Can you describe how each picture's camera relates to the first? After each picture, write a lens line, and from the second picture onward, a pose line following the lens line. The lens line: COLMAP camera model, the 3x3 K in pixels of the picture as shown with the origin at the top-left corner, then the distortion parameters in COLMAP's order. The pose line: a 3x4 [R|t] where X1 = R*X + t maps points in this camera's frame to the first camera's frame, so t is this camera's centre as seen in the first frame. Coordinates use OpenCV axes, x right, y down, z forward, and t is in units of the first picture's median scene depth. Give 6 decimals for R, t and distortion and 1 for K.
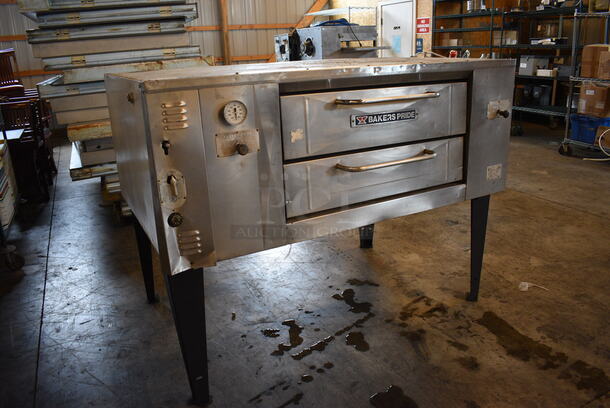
lens RADIAL K [[472.3, 0, 303.3], [0, 472.3, 205.7], [0, 0, 1]] dist [-0.099514, 0.018620]
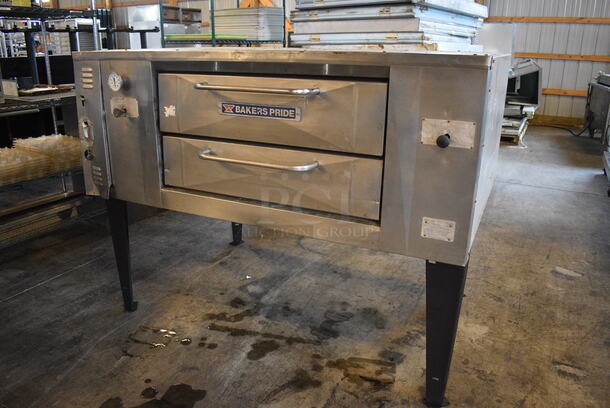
lens RADIAL K [[472.3, 0, 303.3], [0, 472.3, 204.7], [0, 0, 1]] dist [-0.099514, 0.018620]
pose [[0.580540, 0.303828, -0.755422, 0.774937], [-0.287888, 0.944438, 0.158609, -0.152100], [0.761639, 0.125399, 0.635752, 0.431491]]
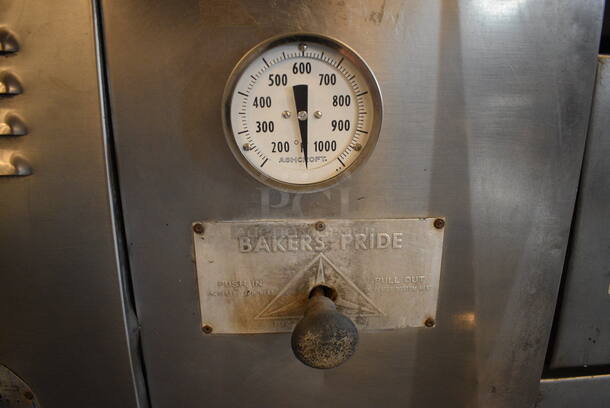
lens RADIAL K [[472.3, 0, 305.6], [0, 472.3, 204.1], [0, 0, 1]] dist [-0.099514, 0.018620]
pose [[0.892229, 0.174265, -0.416605, -0.049031], [-0.173689, 0.984003, 0.039622, -0.117202], [0.416845, 0.037008, 0.908224, 0.573755]]
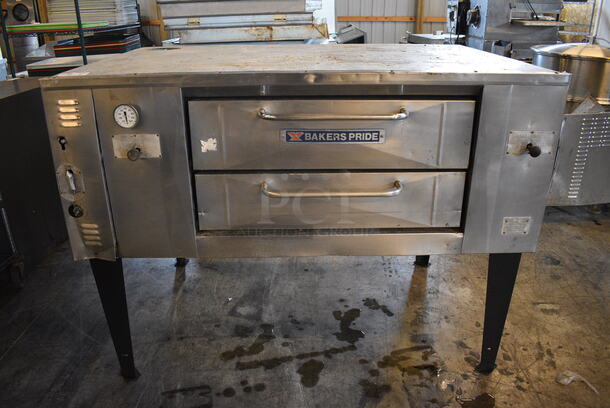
lens RADIAL K [[472.3, 0, 302.4], [0, 472.3, 204.9], [0, 0, 1]] dist [-0.099514, 0.018620]
pose [[0.883536, 0.214575, -0.416319, 0.404123], [-0.174300, 0.975674, 0.132963, -0.140370], [0.434722, -0.044914, 0.899444, 0.199061]]
